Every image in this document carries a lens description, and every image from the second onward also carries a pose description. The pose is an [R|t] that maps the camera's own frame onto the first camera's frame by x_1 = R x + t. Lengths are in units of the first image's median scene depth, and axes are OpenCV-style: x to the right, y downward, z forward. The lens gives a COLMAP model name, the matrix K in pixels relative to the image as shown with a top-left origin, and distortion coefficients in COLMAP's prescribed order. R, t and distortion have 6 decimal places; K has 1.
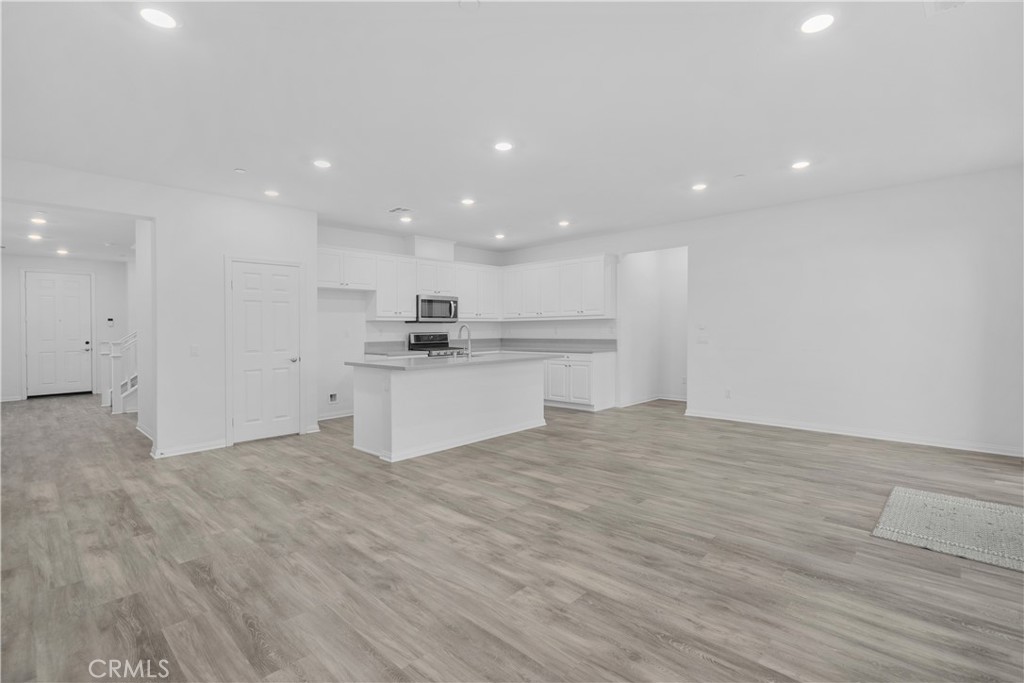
lens RADIAL K [[465.9, 0, 498.4], [0, 465.9, 322.3], [0, 0, 1]] dist [0.002989, 0.000612]
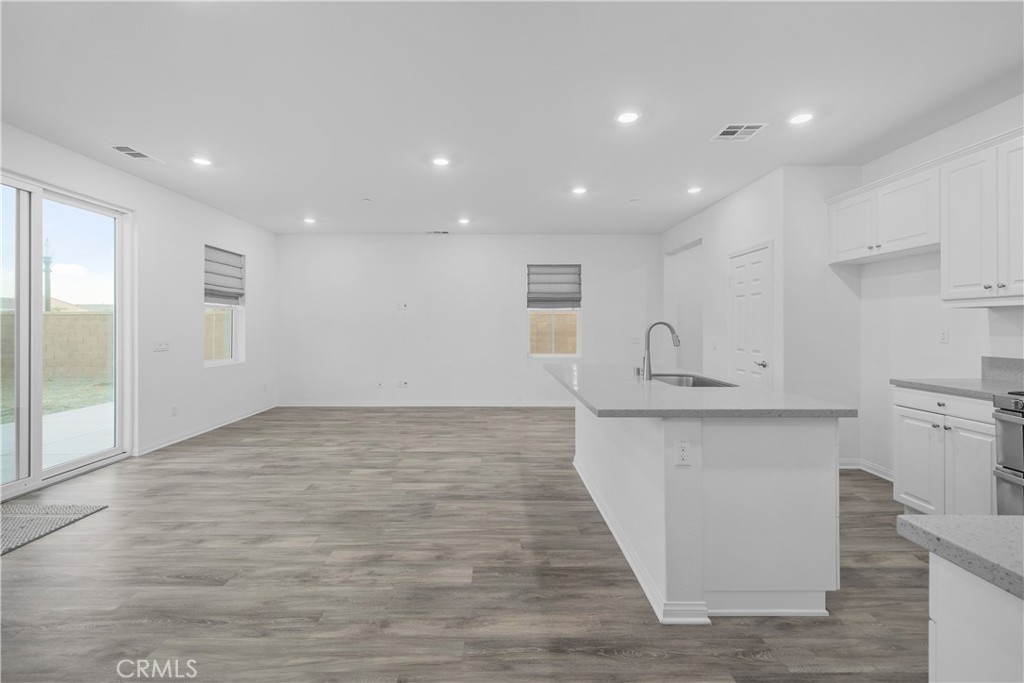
lens RADIAL K [[445.6, 0, 498.0], [0, 445.6, 323.8], [0, 0, 1]] dist [-0.002748, 0.000094]
pose [[-0.701237, 0.007581, -0.712888, 0.584446], [0.020409, 0.999747, -0.009444, 0.010147], [0.712637, -0.021172, -0.701214, 1.631230]]
